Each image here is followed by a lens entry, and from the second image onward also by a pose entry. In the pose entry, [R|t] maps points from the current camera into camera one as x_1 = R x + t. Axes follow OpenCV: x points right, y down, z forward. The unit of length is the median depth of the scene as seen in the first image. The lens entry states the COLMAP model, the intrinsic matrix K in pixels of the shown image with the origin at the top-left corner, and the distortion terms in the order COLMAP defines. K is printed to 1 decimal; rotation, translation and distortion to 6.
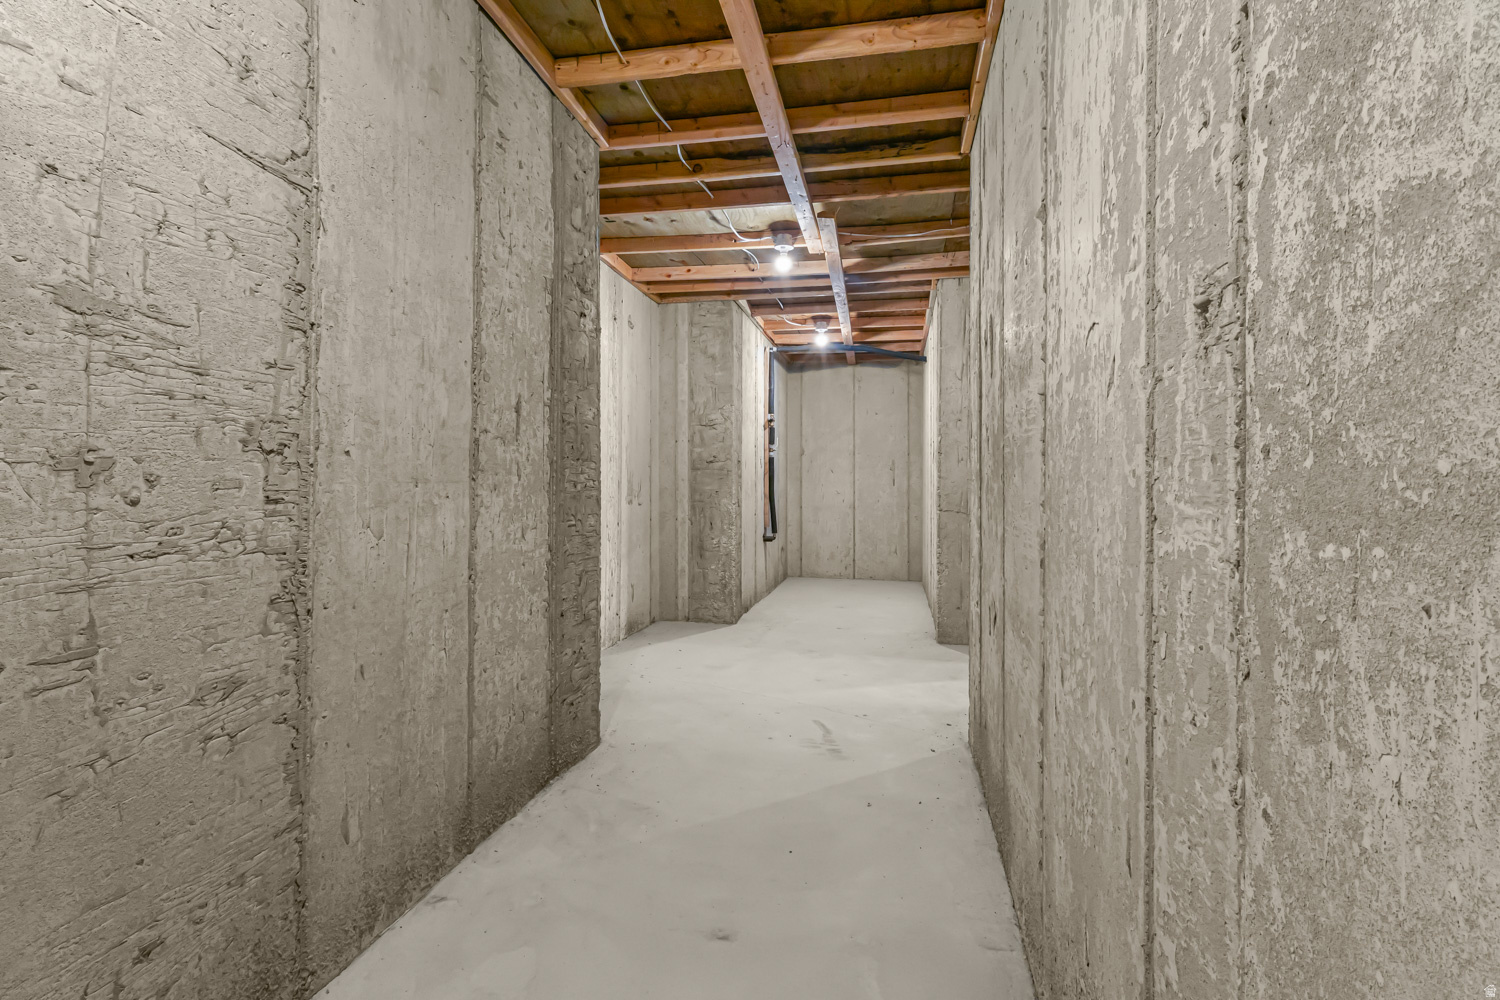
lens RADIAL K [[728.4, 0, 724.3], [0, 728.4, 483.6], [0, 0, 1]] dist [-0.002172, 0.004717]
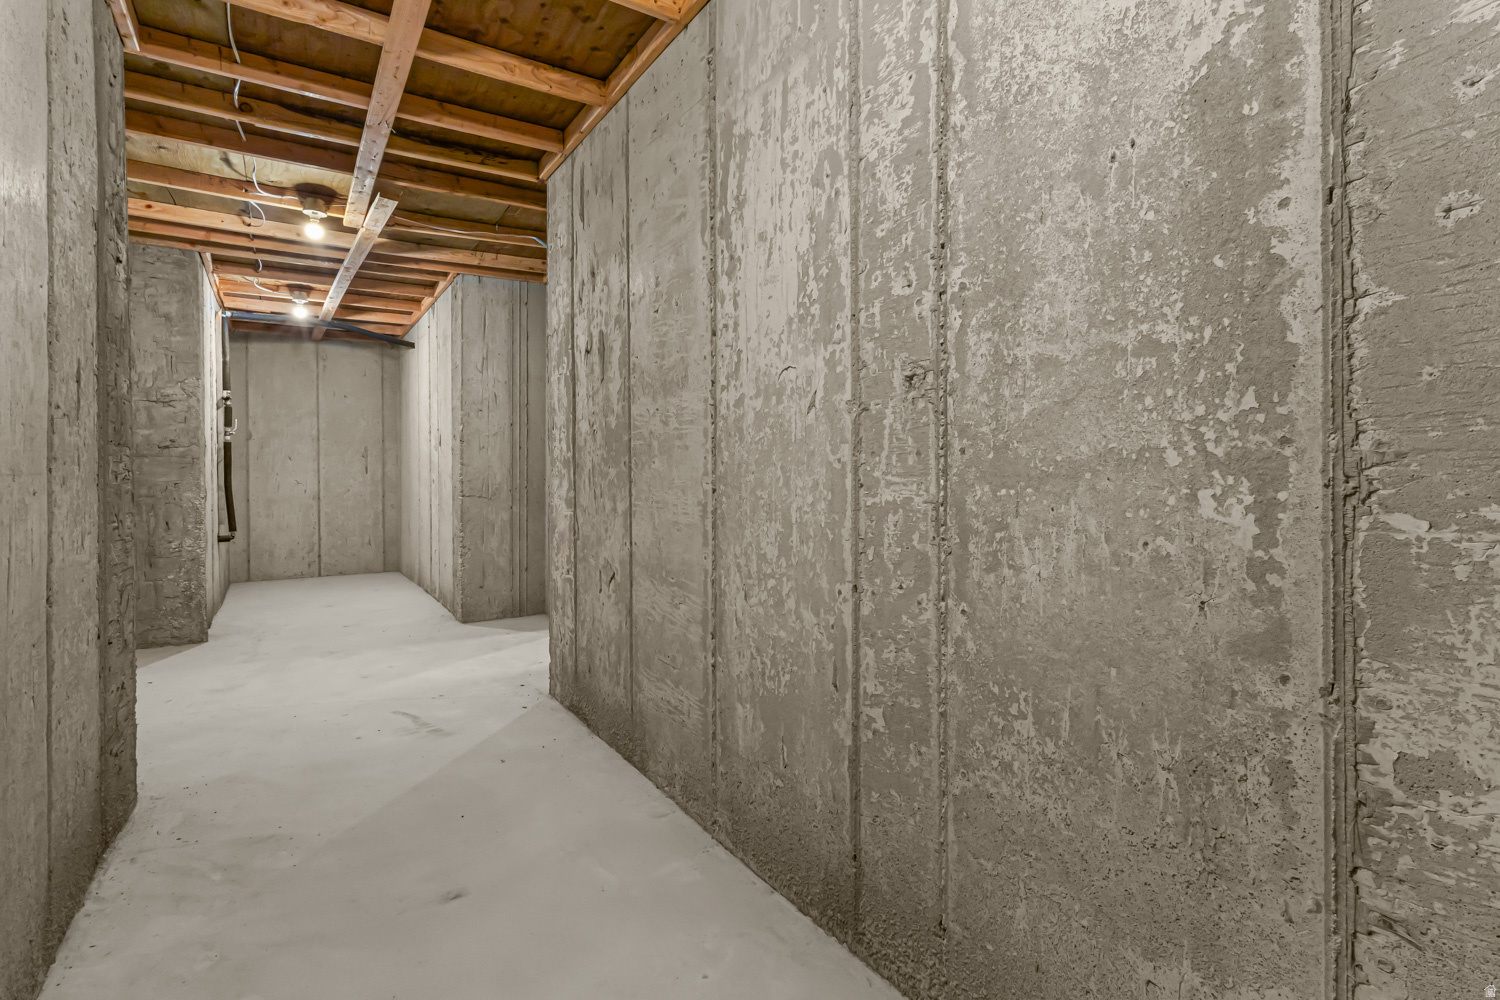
lens RADIAL K [[728.4, 0, 724.3], [0, 728.4, 483.6], [0, 0, 1]] dist [-0.002172, 0.004717]
pose [[0.720867, -0.024655, 0.692635, -0.292176], [0.012105, 0.999662, 0.022986, -0.000830], [-0.692968, -0.008186, 0.720922, -0.024330]]
